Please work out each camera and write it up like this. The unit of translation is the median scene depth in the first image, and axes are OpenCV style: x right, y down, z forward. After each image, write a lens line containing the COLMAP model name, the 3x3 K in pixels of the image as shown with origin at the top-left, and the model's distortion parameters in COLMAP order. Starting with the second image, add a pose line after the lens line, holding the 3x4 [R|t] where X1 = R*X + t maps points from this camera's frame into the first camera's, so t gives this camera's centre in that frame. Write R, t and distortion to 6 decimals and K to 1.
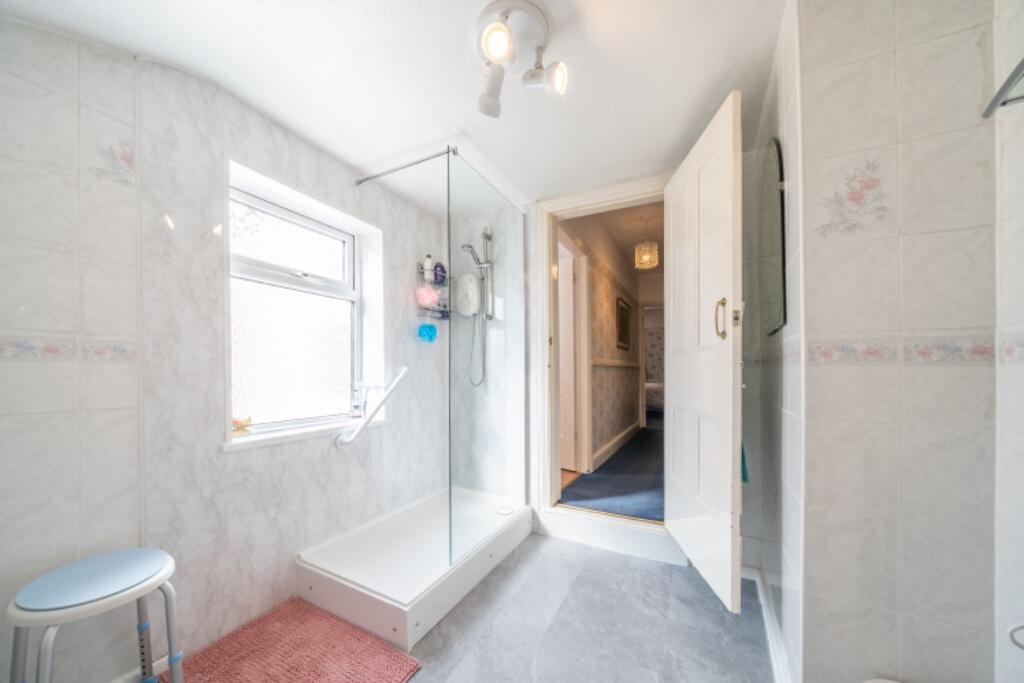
lens RADIAL K [[352.4, 0, 512.1], [0, 352.4, 371.6], [0, 0, 1]] dist [-0.000056, 0.000000]
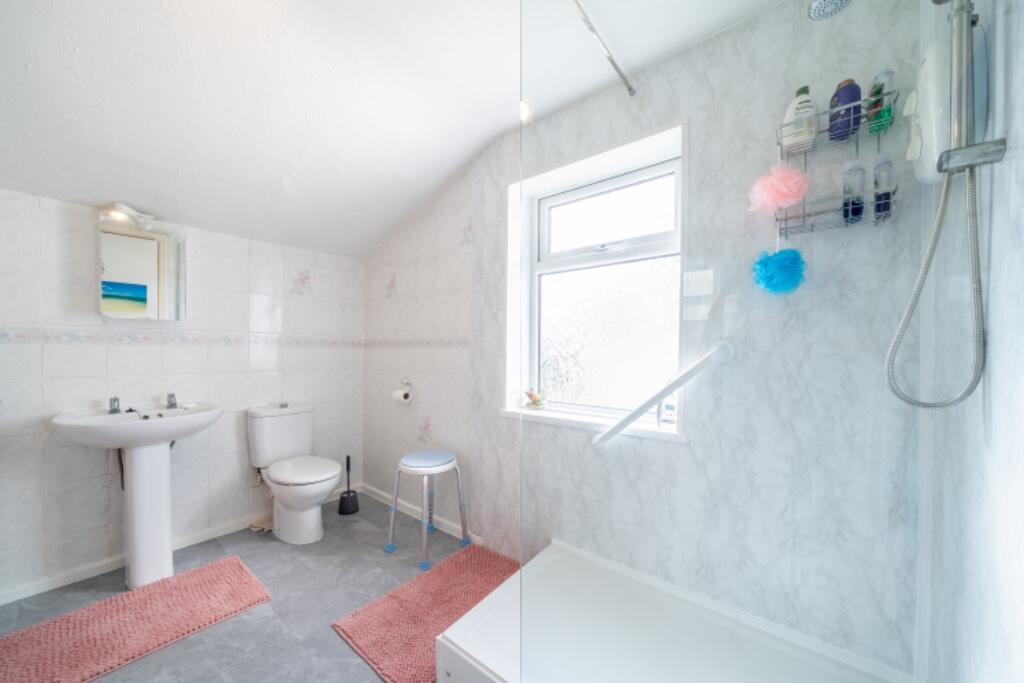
lens RADIAL K [[362.2, 0, 516.3], [0, 362.2, 358.6], [0, 0, 1]] dist [-0.002838, -0.000125]
pose [[-0.189253, 0.022507, -0.981670, 0.381406], [-0.002403, 0.999724, 0.023384, -0.012591], [0.981925, 0.006784, -0.189146, 1.028176]]
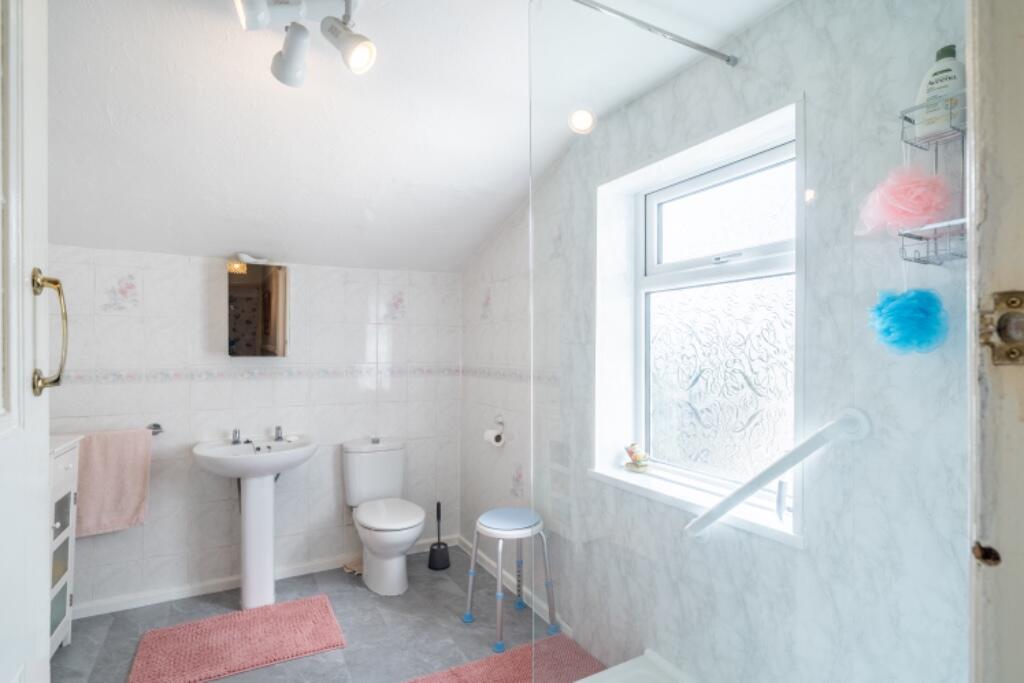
lens RADIAL K [[520.0, 0, 516.1], [0, 520.0, 351.8], [0, 0, 1]] dist [0.003354, -0.000101]
pose [[-0.556683, 0.005739, -0.830705, 0.446426], [0.001358, 0.999981, 0.005998, -0.117192], [0.830724, 0.002211, -0.556680, 1.313437]]
